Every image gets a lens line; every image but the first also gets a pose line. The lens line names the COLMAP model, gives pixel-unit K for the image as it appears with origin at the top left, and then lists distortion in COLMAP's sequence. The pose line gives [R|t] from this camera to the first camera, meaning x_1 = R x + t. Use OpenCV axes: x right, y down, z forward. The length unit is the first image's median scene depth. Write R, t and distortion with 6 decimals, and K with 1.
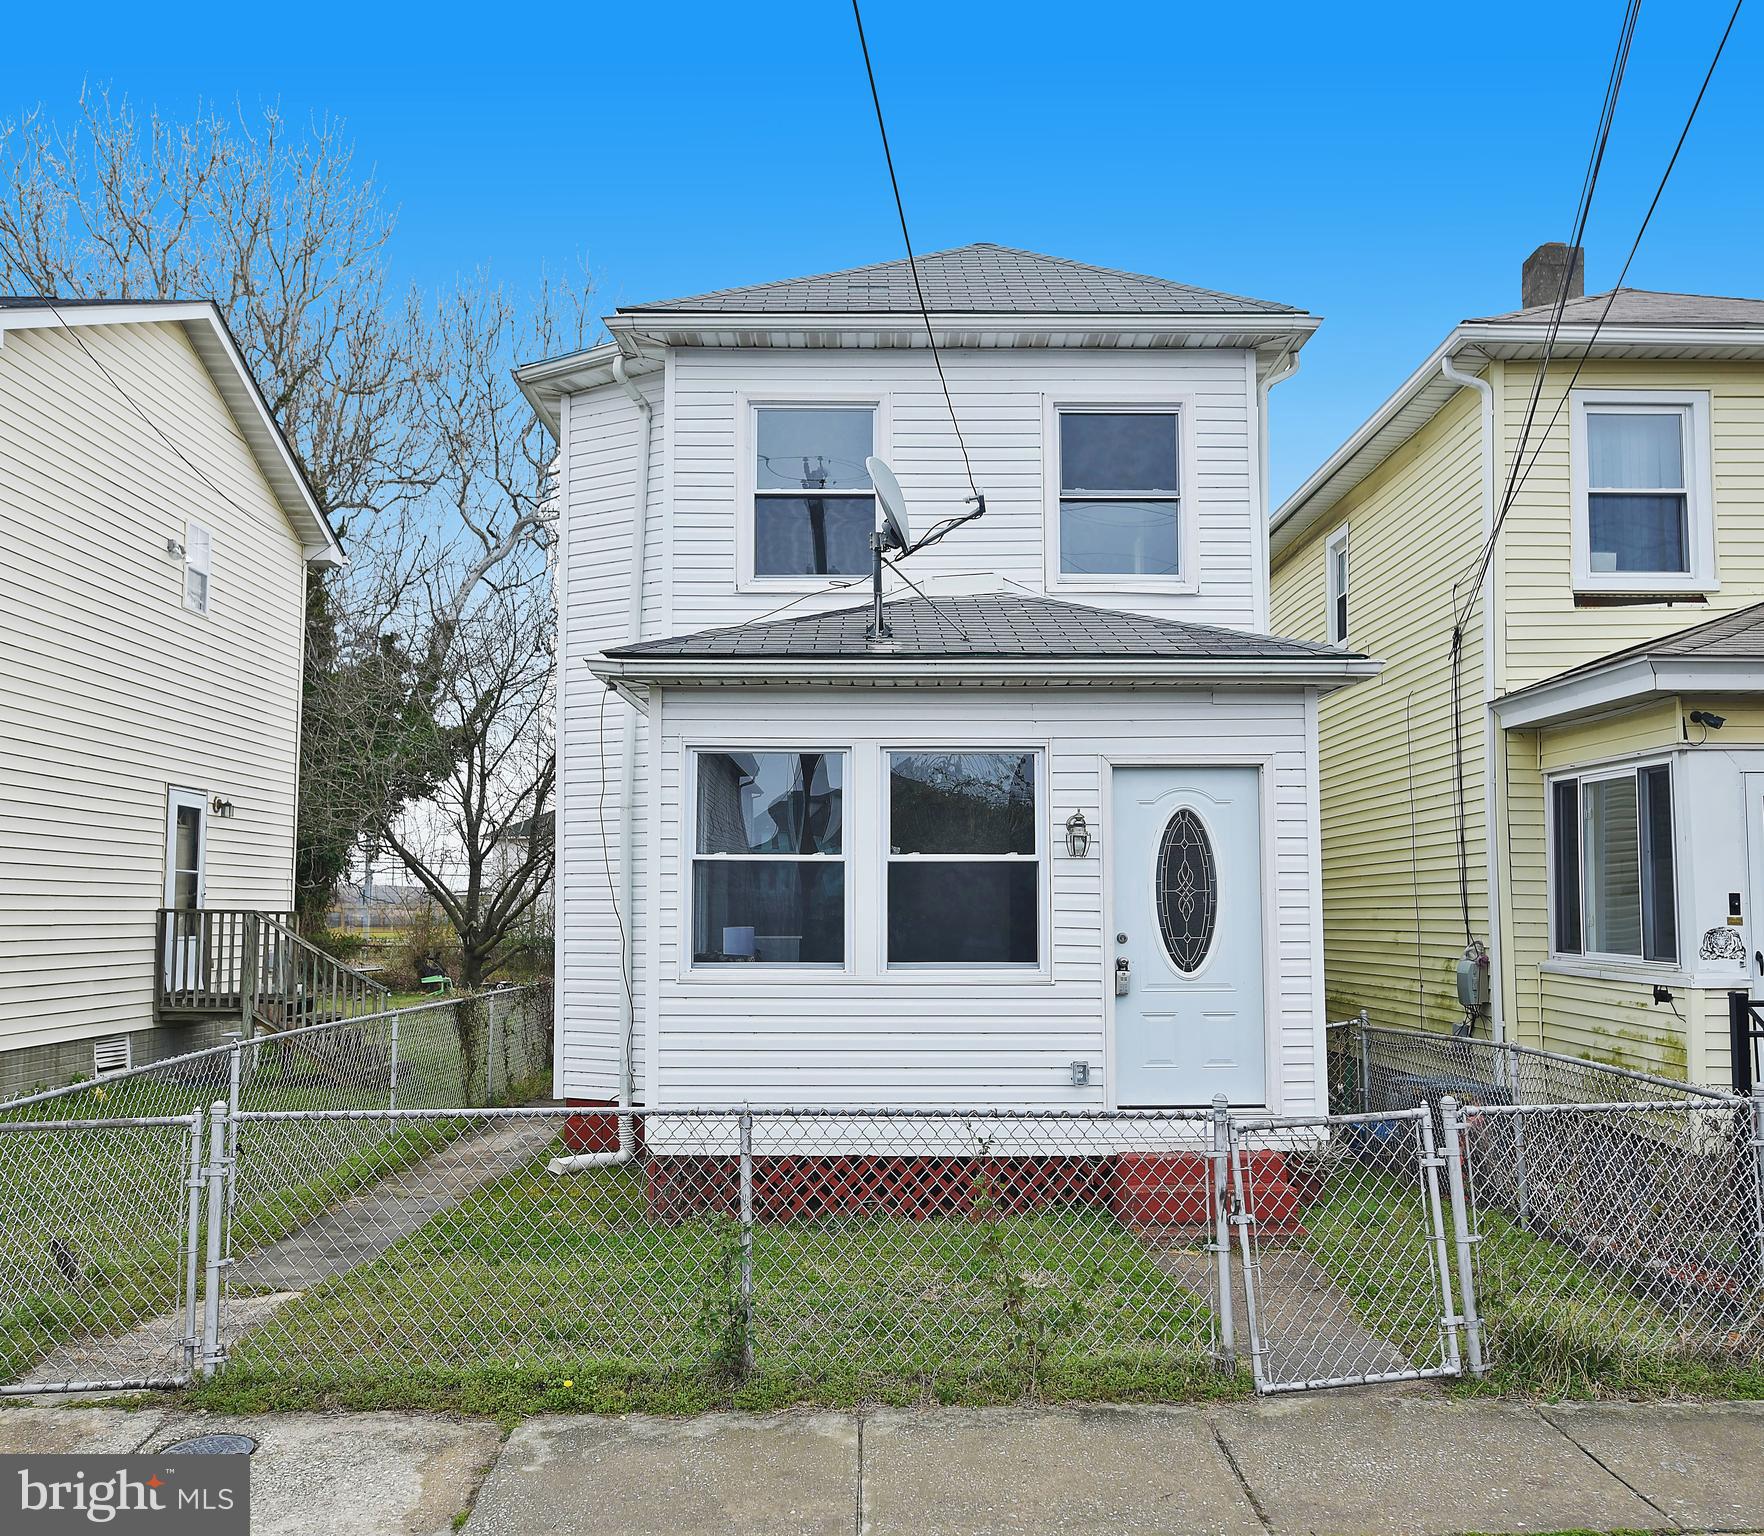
lens RADIAL K [[1413.0, 0, 883.0], [0, 1413.0, 808.5], [0, 0, 1]] dist [0.002957, 0.004835]
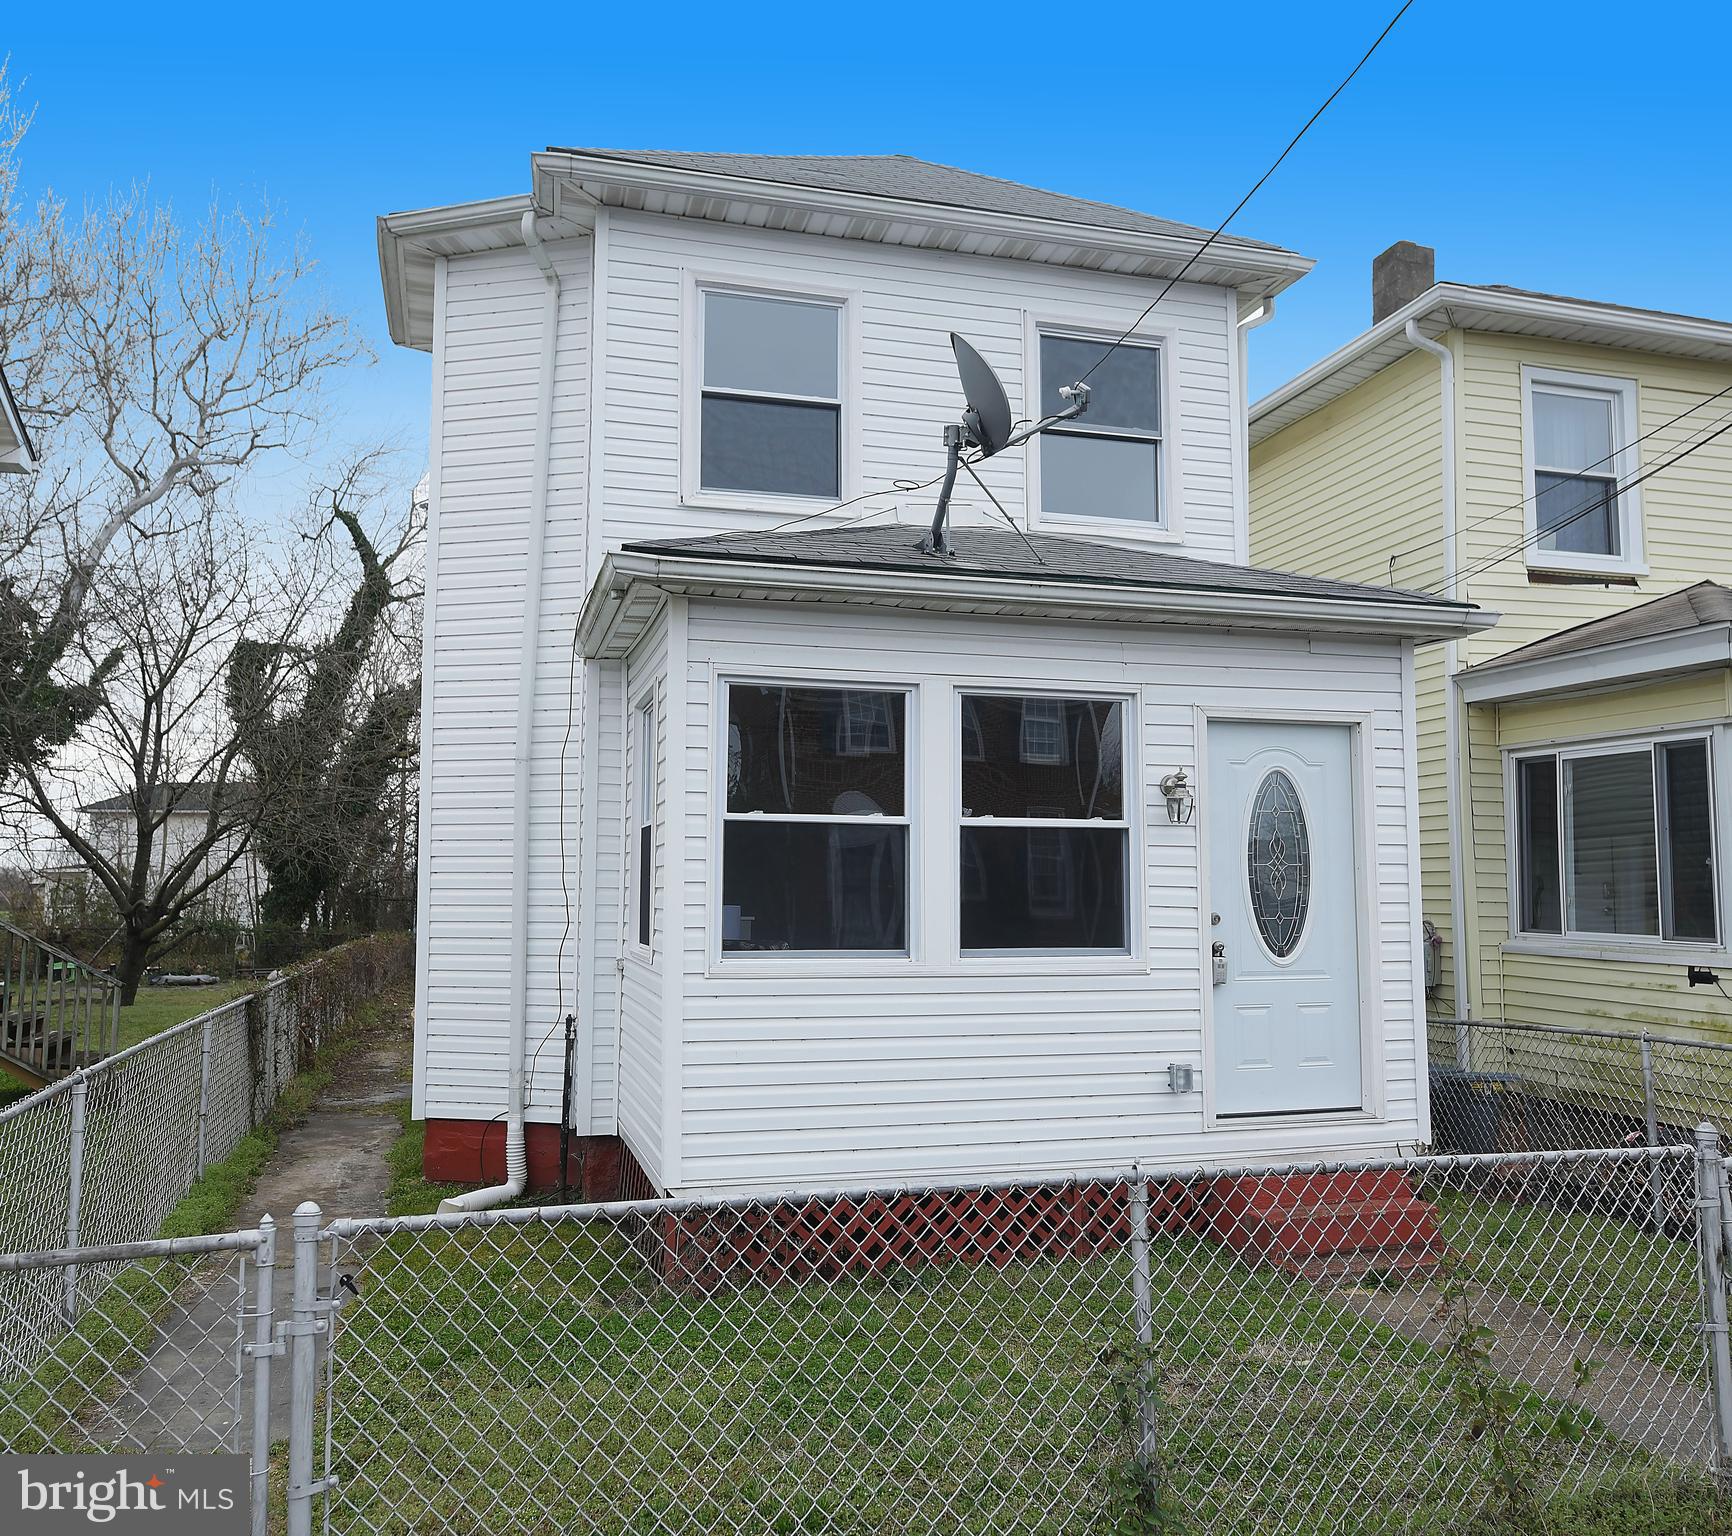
lens RADIAL K [[1356.5, 0, 866.0], [0, 1356.5, 768.0], [0, 0, 1]] dist [0.004635, -0.003028]
pose [[0.968043, 0.025815, 0.249453, -0.197362], [-0.021261, 0.999555, -0.020936, 0.017439], [-0.249882, 0.014963, 0.968161, 0.200995]]
